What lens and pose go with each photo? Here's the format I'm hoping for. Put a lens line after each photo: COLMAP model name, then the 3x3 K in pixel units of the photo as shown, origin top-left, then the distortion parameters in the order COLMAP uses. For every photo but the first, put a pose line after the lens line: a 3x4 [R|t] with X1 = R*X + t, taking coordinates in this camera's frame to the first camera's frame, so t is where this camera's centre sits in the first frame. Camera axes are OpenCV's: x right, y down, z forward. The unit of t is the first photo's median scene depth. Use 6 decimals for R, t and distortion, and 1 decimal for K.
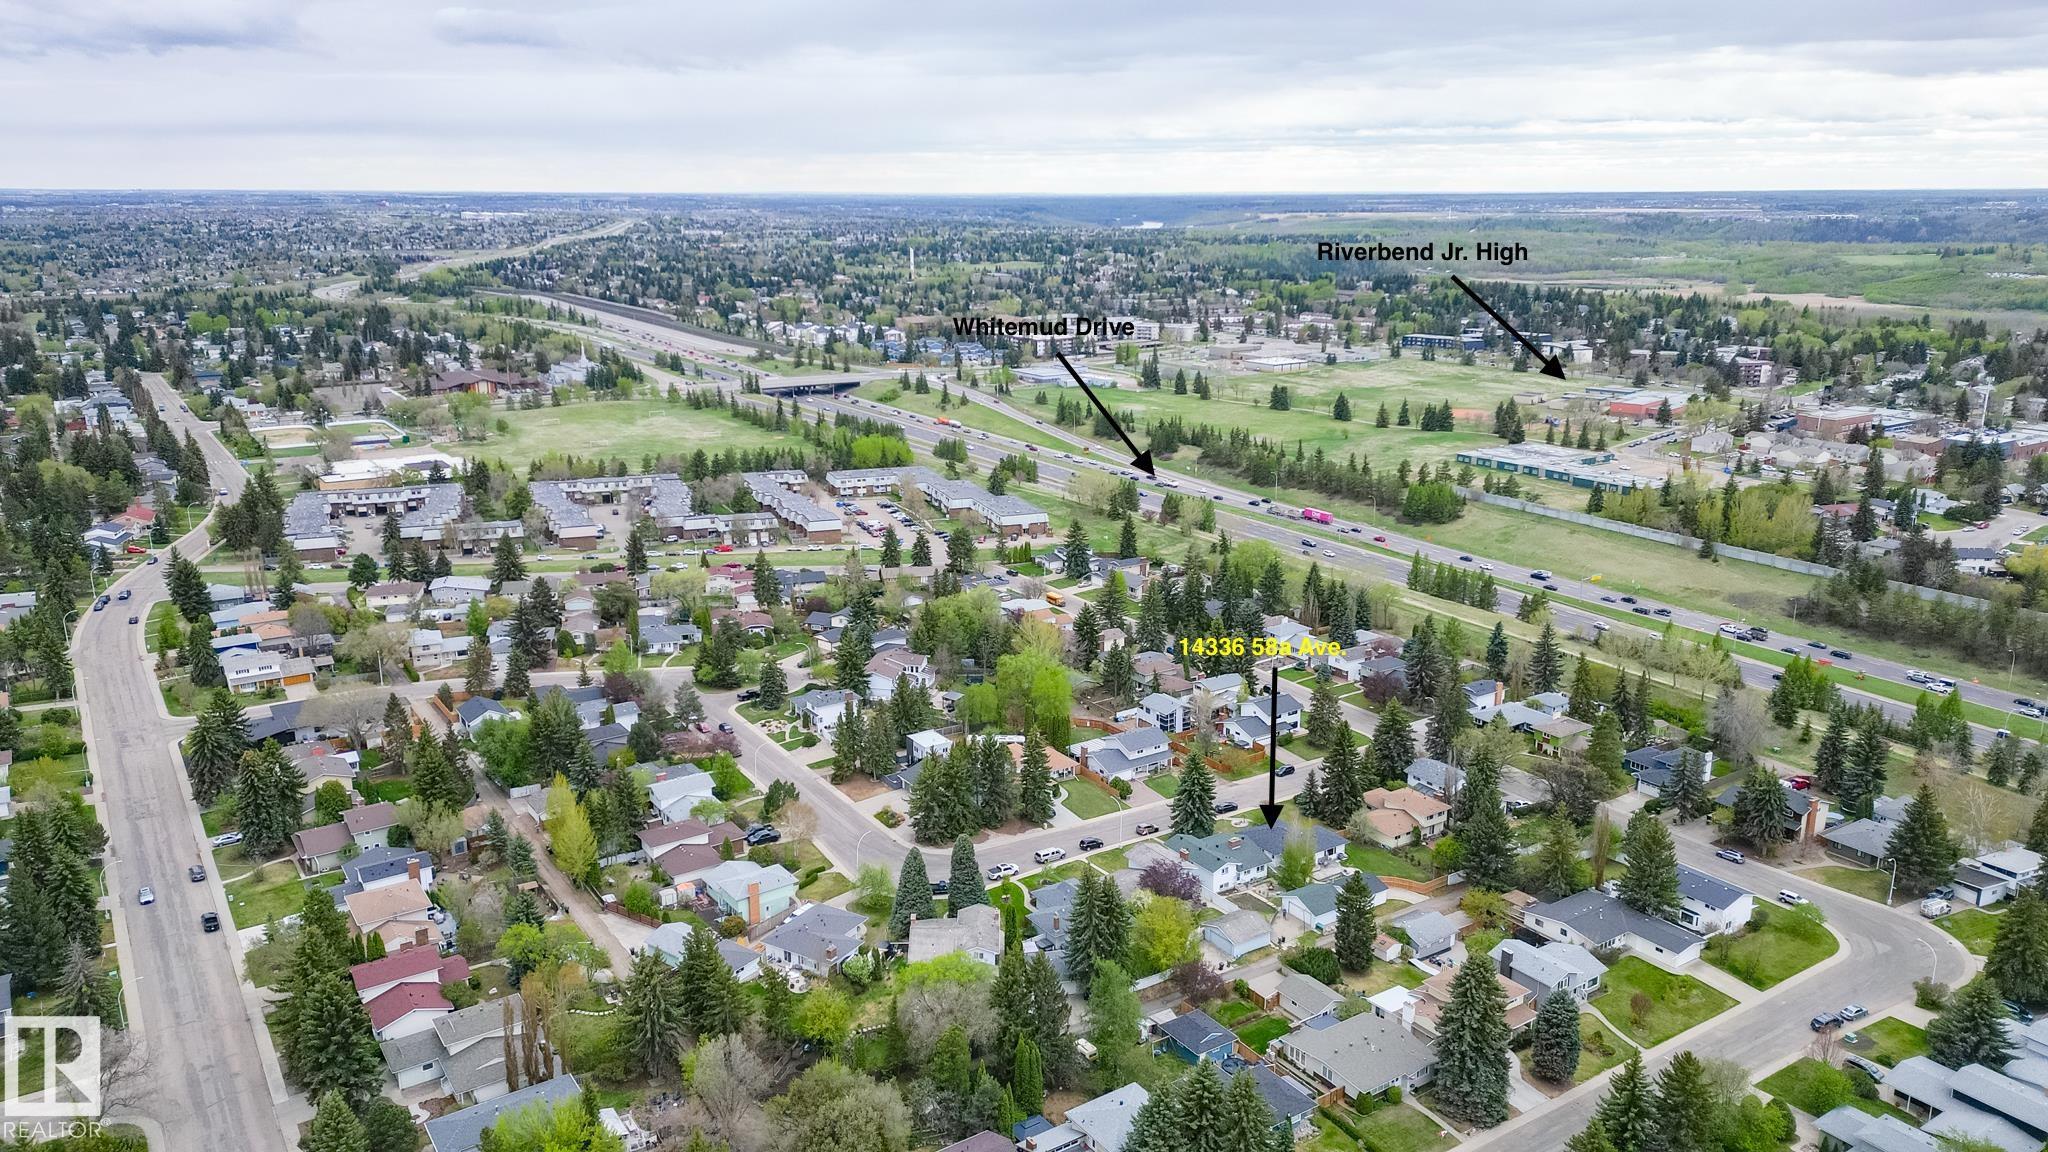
lens RADIAL K [[1446.5, 0, 1020.4], [0, 1446.5, 579.5], [0, 0, 1]] dist [0.079103, -0.079578]
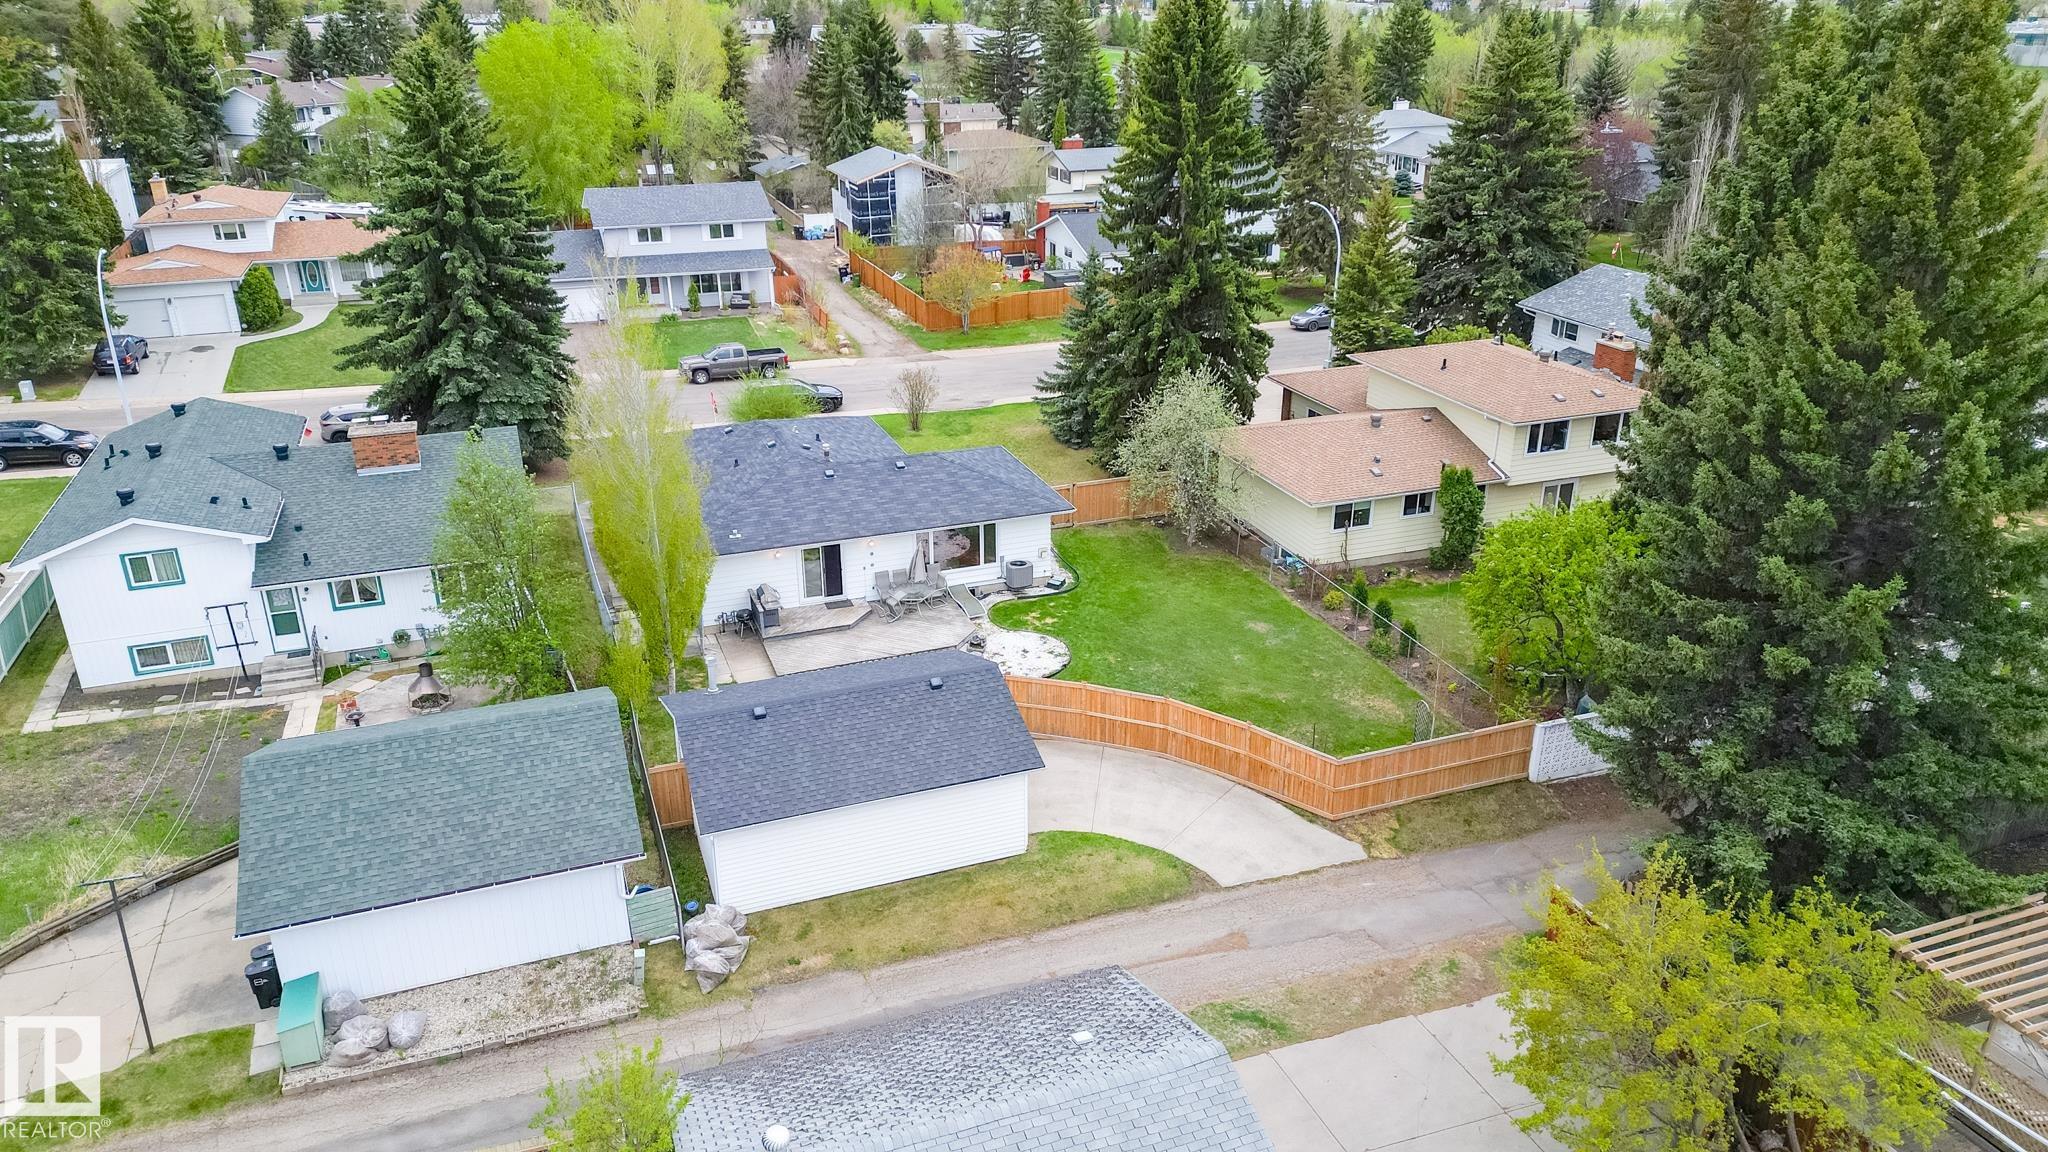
lens RADIAL K [[1446.5, 0, 1030.6], [0, 1446.5, 576.9], [0, 0, 1]] dist [0.079103, -0.079578]
pose [[0.974657, 0.085454, -0.206740, 0.238714], [-0.056471, 0.988220, 0.142243, 0.147511], [0.216459, -0.126963, 0.968001, 0.737156]]
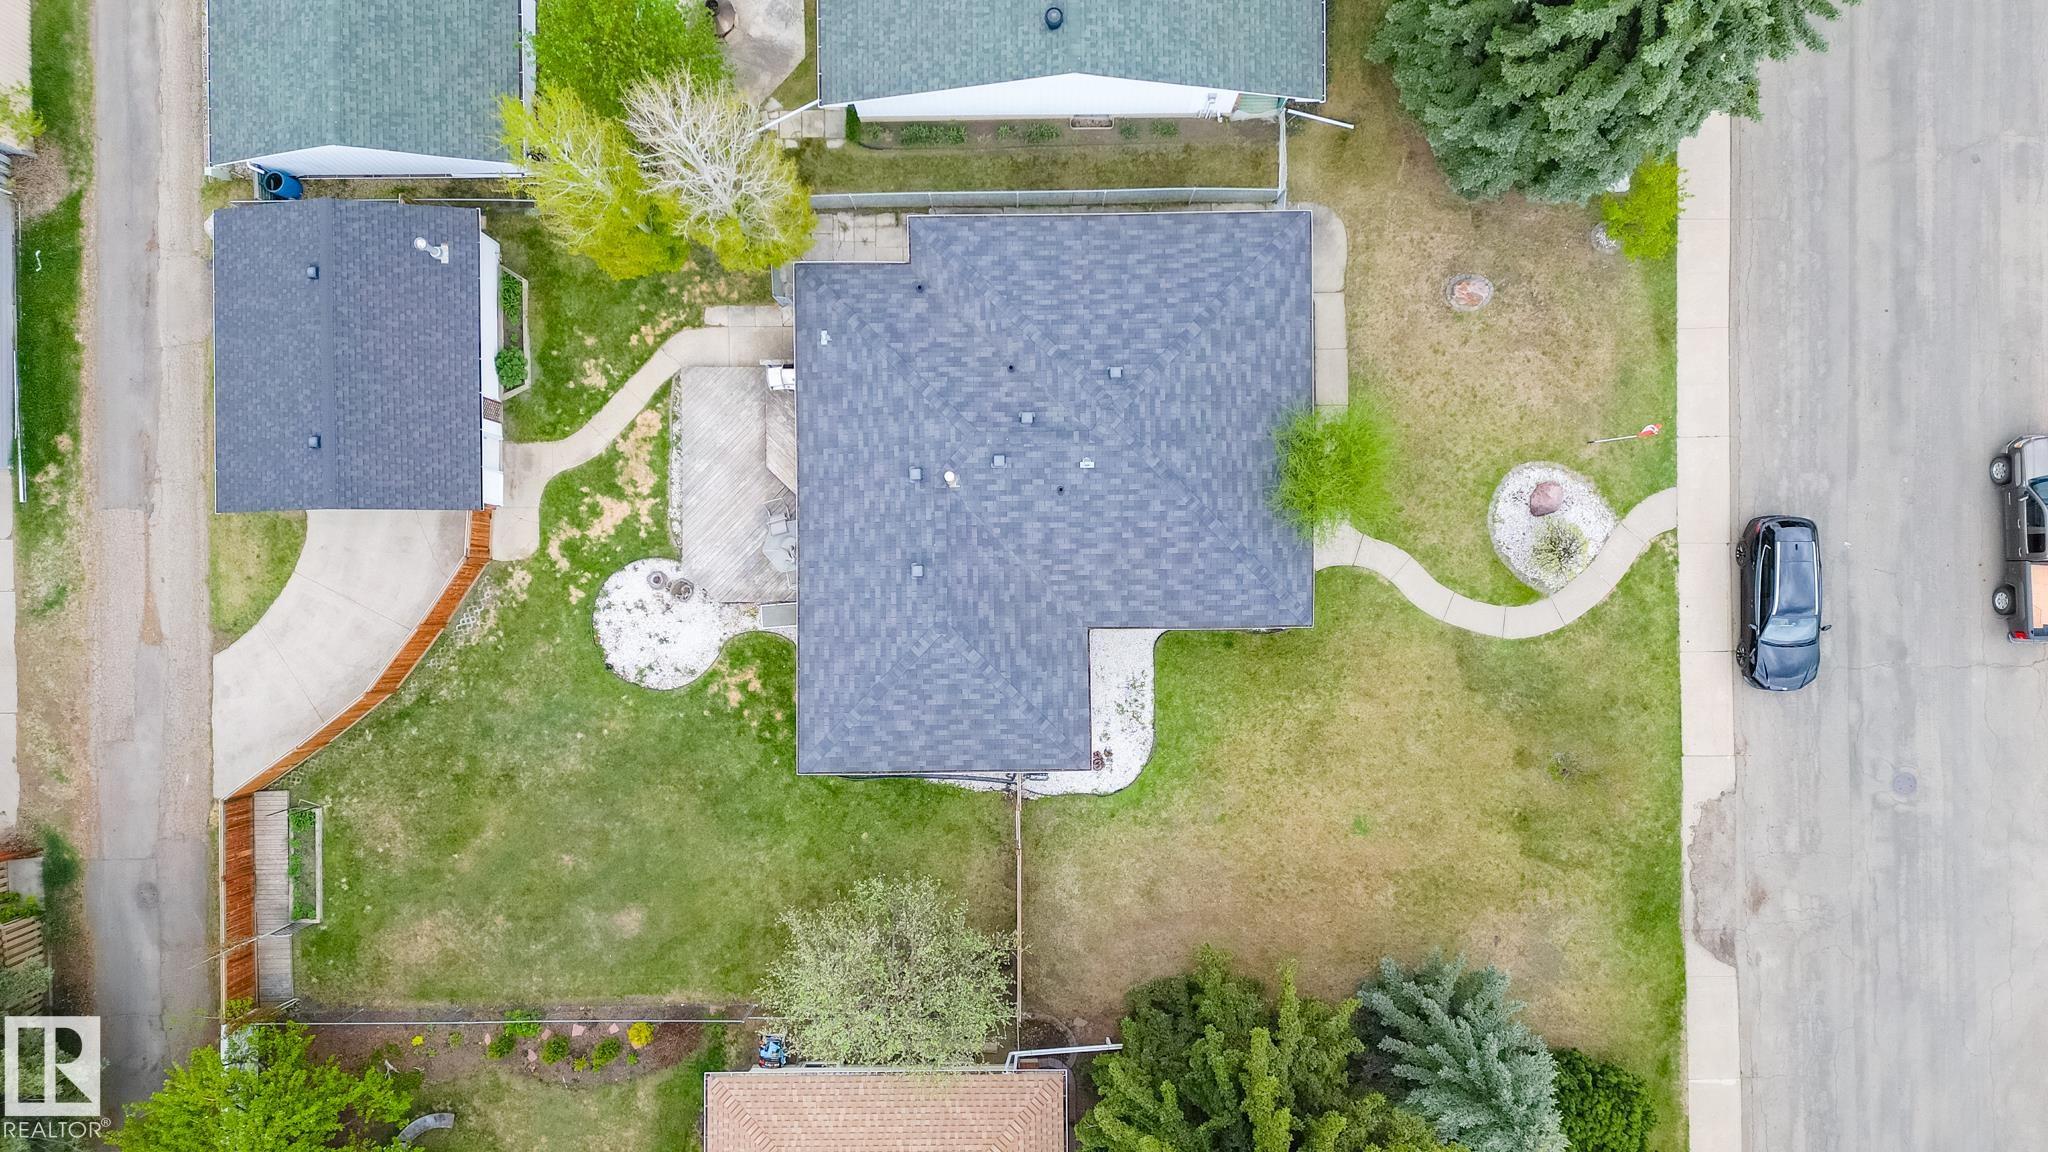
lens RADIAL K [[1446.5, 0, 1028.4], [0, 1446.5, 571.5], [0, 0, 1]] dist [0.079103, -0.079578]
pose [[-0.543267, 0.839514, -0.008774, 0.179923], [-0.200607, -0.119655, 0.972337, 0.028842], [0.815241, 0.529999, 0.233417, 0.887546]]
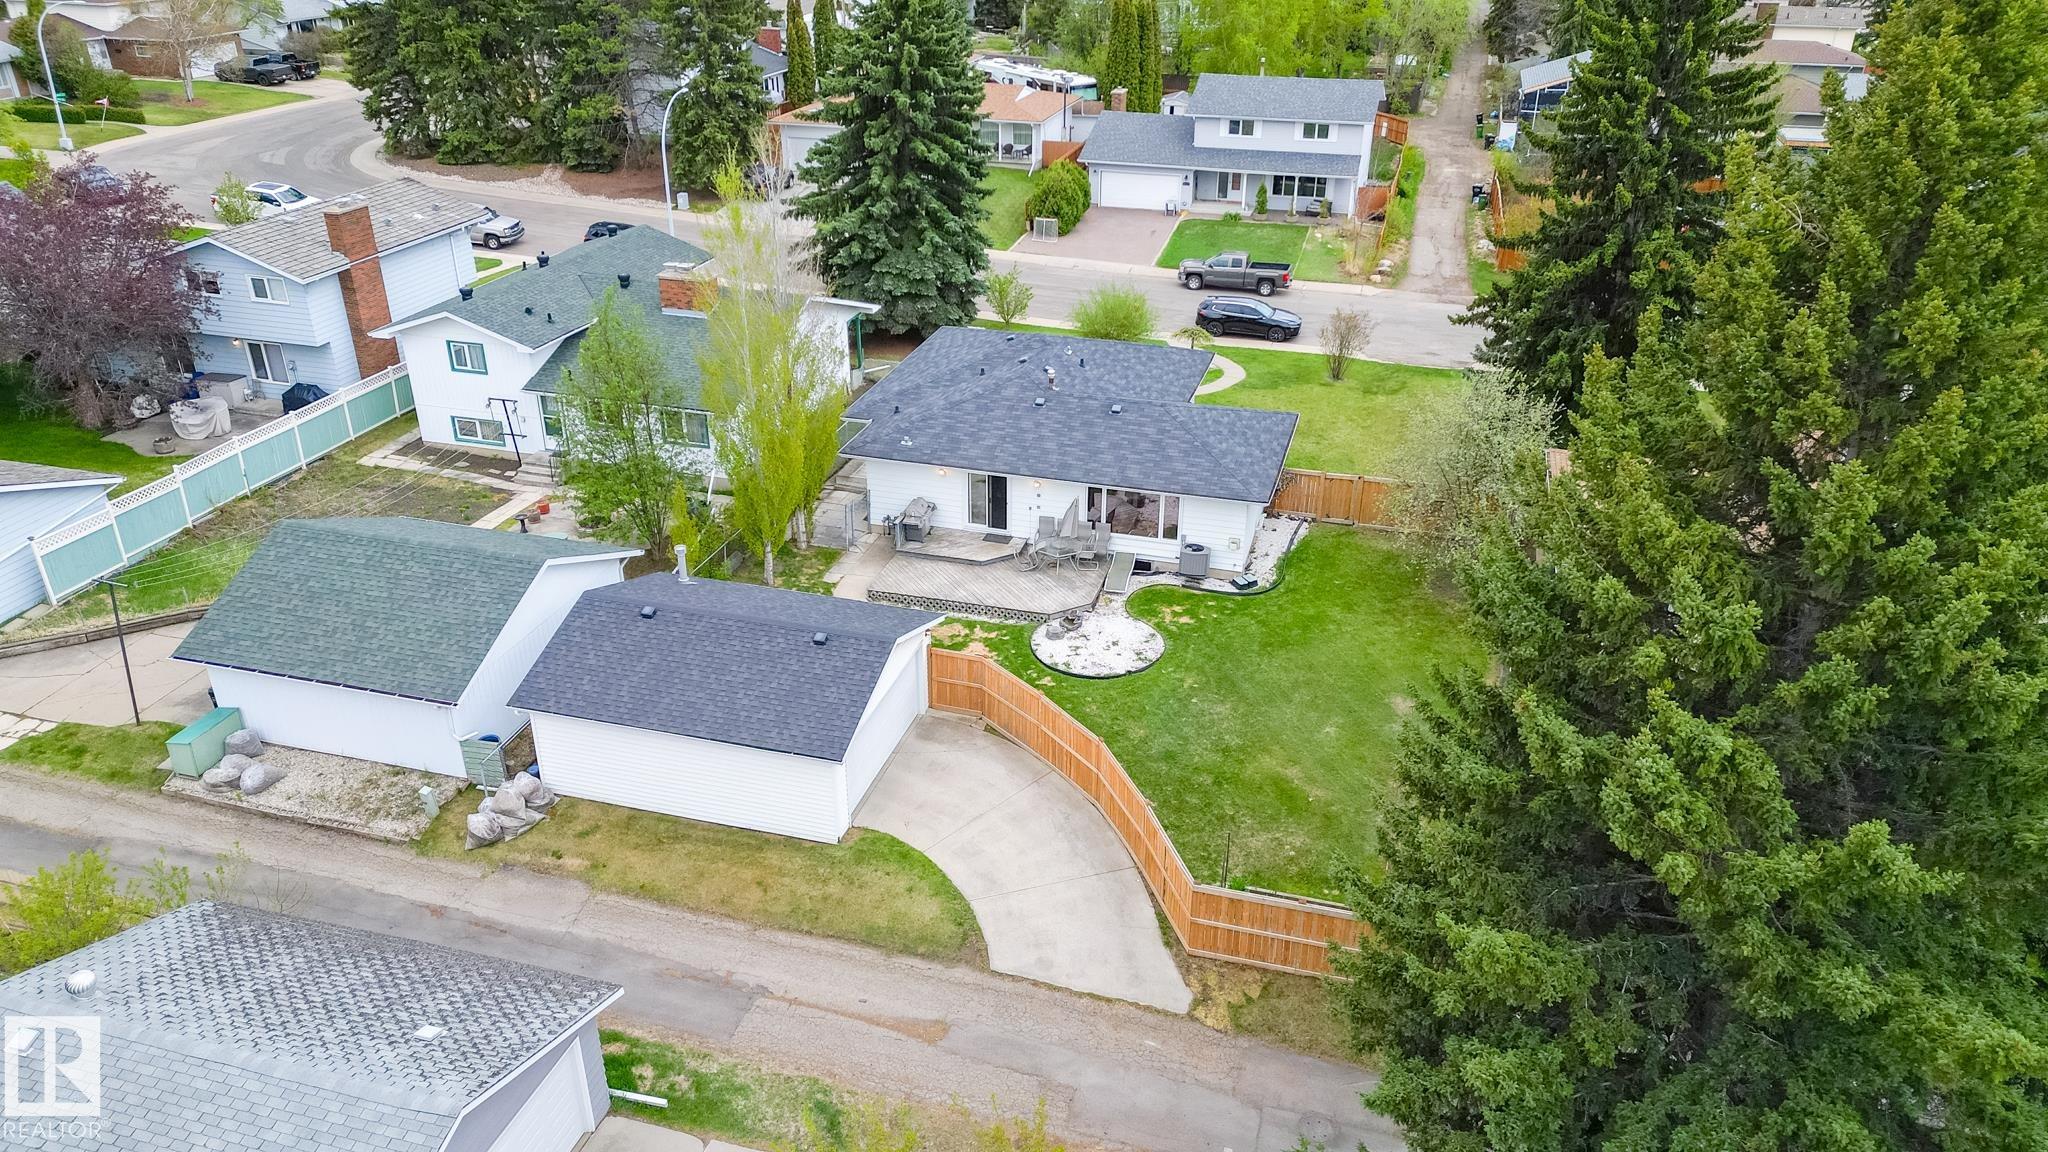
lens RADIAL K [[1446.5, 0, 1011.6], [0, 1446.5, 570.4], [0, 0, 1]] dist [0.079103, -0.079578]
pose [[0.645235, 0.346209, -0.681036, 0.294678], [-0.200205, 0.936899, 0.286598, 0.132825], [0.737285, -0.048576, 0.673833, 0.790045]]
